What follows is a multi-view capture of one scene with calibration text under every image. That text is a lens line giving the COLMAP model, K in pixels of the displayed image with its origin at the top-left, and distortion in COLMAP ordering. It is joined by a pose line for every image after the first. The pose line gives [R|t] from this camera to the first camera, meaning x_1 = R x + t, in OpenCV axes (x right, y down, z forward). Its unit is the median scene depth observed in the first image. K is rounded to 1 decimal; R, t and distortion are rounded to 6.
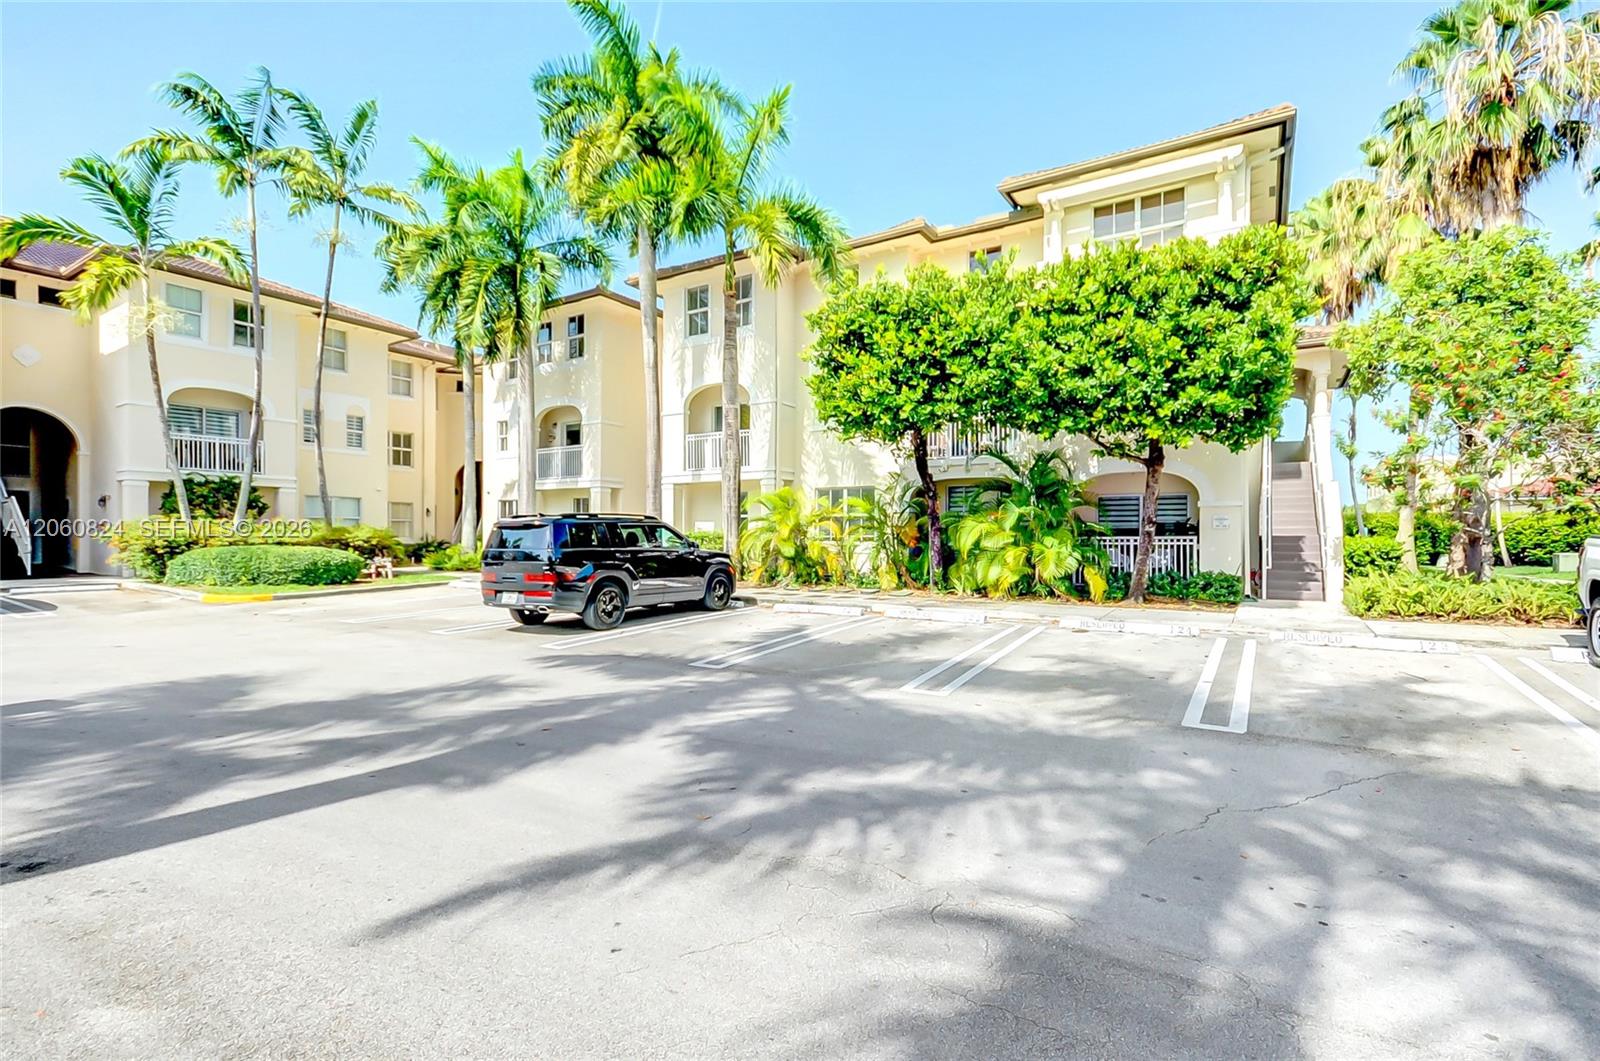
lens RADIAL K [[718.8, 0, 800.5], [0, 718.8, 566.3], [0, 0, 1]] dist [0.000686, -0.000241]
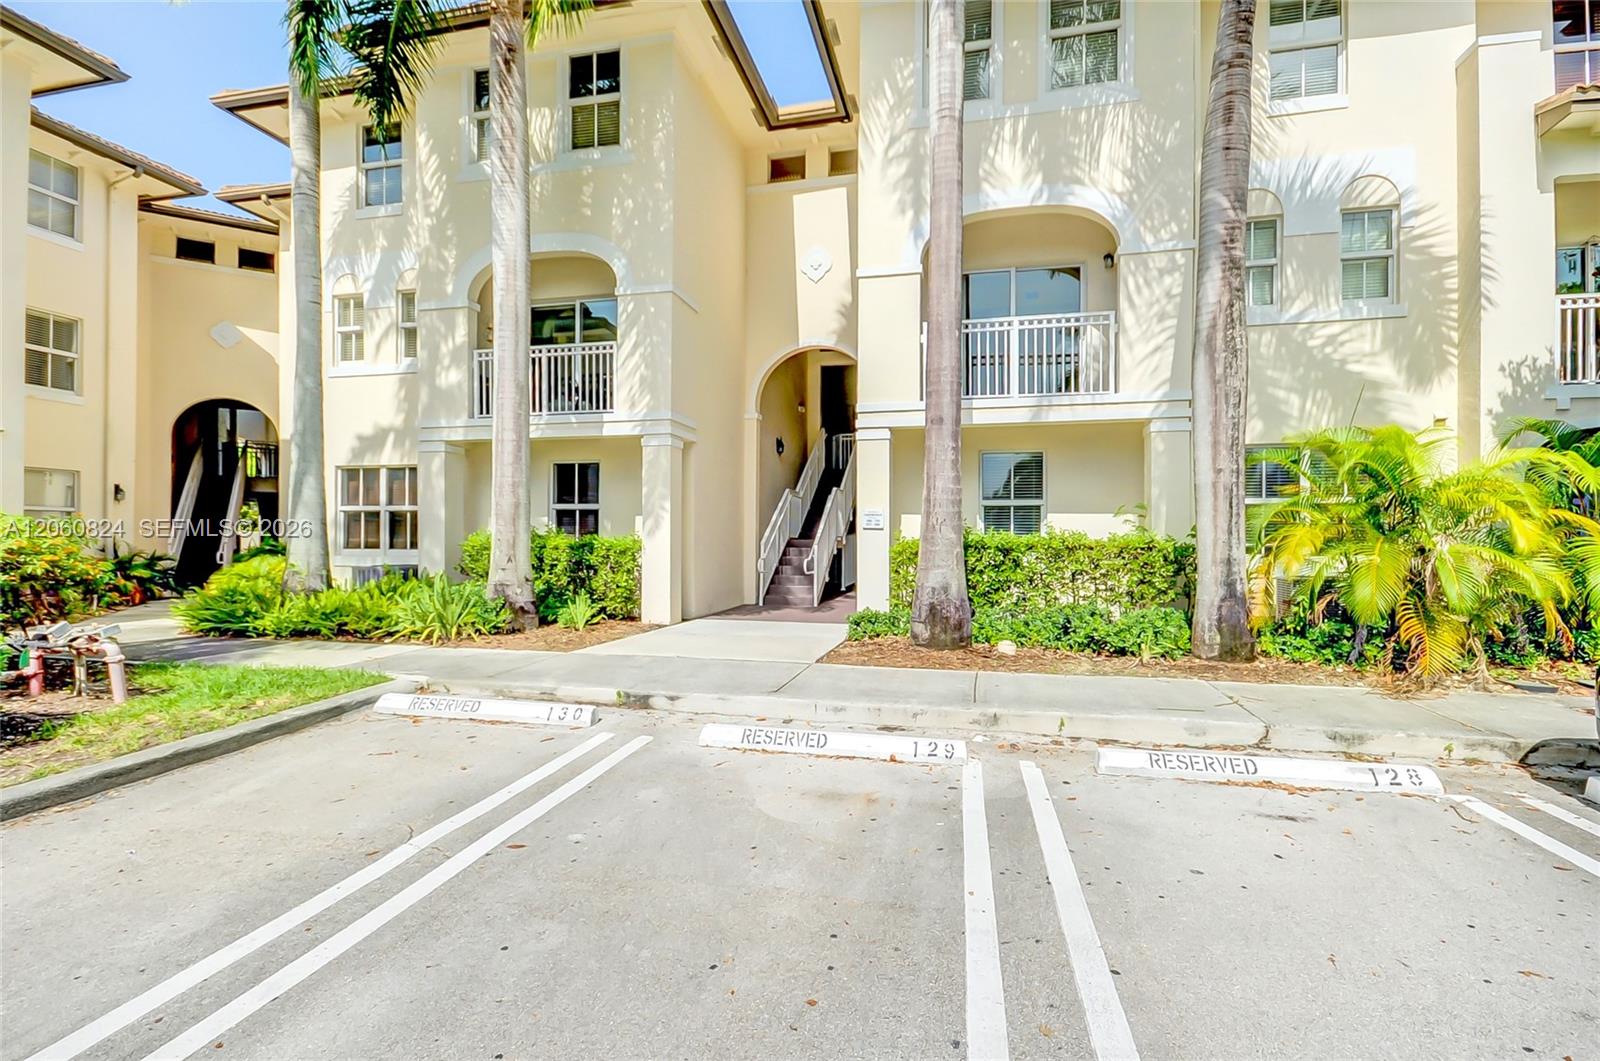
lens RADIAL K [[718.8, 0, 800.5], [0, 718.8, 566.3], [0, 0, 1]] dist [0.000686, -0.000241]
pose [[0.939492, -0.007707, 0.342485, -0.352374], [0.011304, 0.999900, -0.008508, -0.023999], [-0.342385, 0.011864, 0.939485, 0.546978]]
